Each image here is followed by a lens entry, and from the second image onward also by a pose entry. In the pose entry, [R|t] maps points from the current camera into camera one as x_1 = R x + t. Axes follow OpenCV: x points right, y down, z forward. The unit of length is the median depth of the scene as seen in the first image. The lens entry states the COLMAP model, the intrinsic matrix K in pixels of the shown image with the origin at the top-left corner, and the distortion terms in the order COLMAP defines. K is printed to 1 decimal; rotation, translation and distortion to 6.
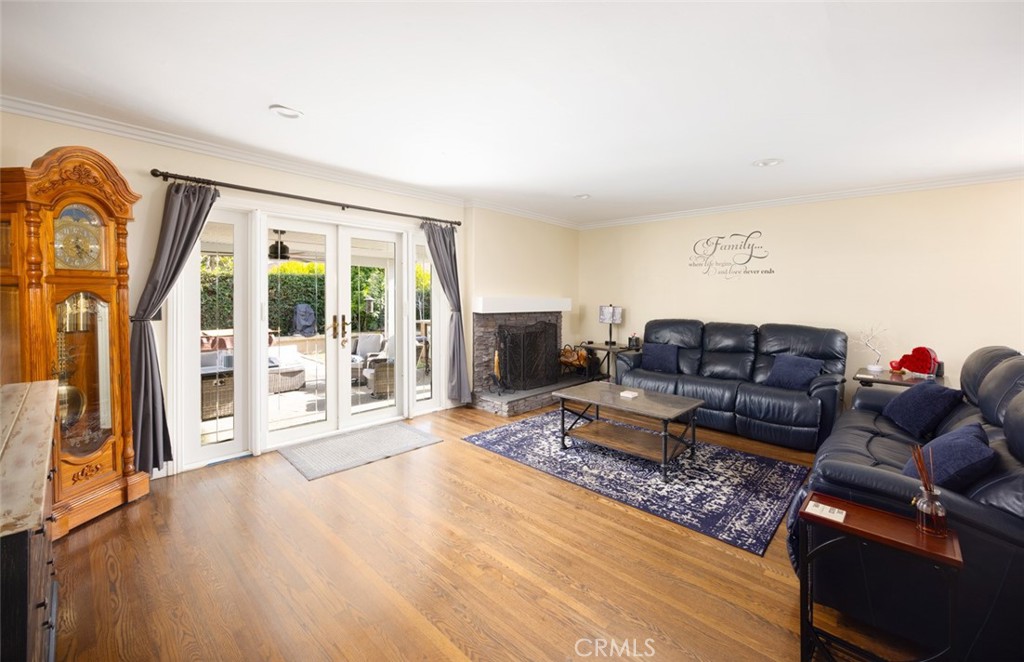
lens RADIAL K [[414.3, 0, 521.1], [0, 414.3, 289.9], [0, 0, 1]] dist [-0.001616, 0.000294]
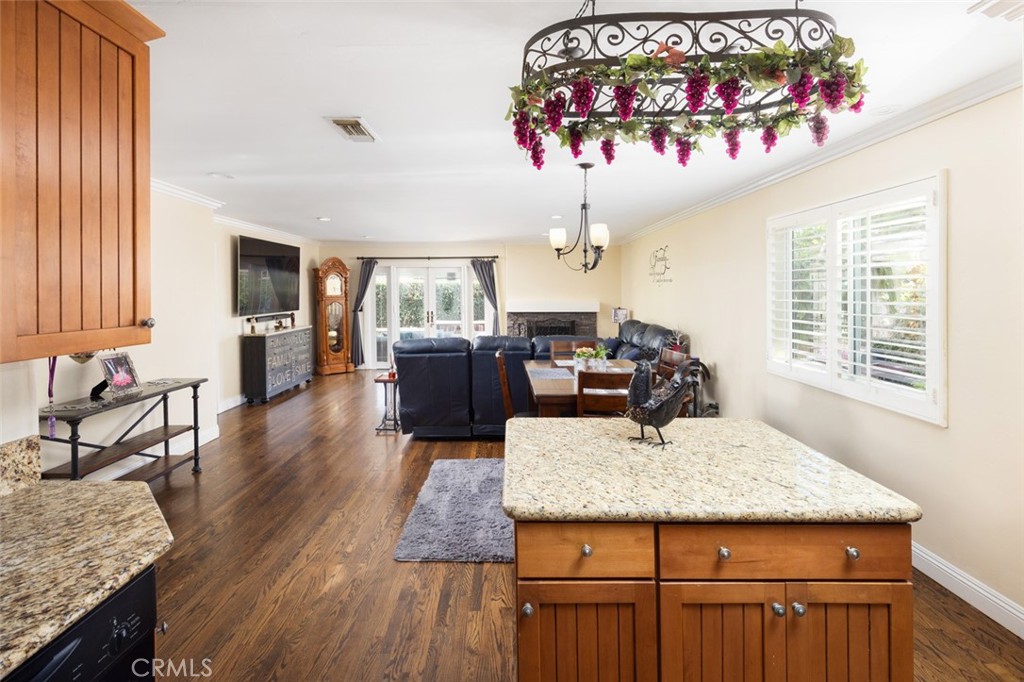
lens RADIAL K [[470.6, 0, 497.9], [0, 470.6, 290.2], [0, 0, 1]] dist [0.000298, 0.000188]
pose [[0.660397, -0.017201, -0.750719, 1.674895], [0.022351, 0.999745, -0.003245, -0.031130], [0.750584, -0.014637, 0.660613, -0.306415]]
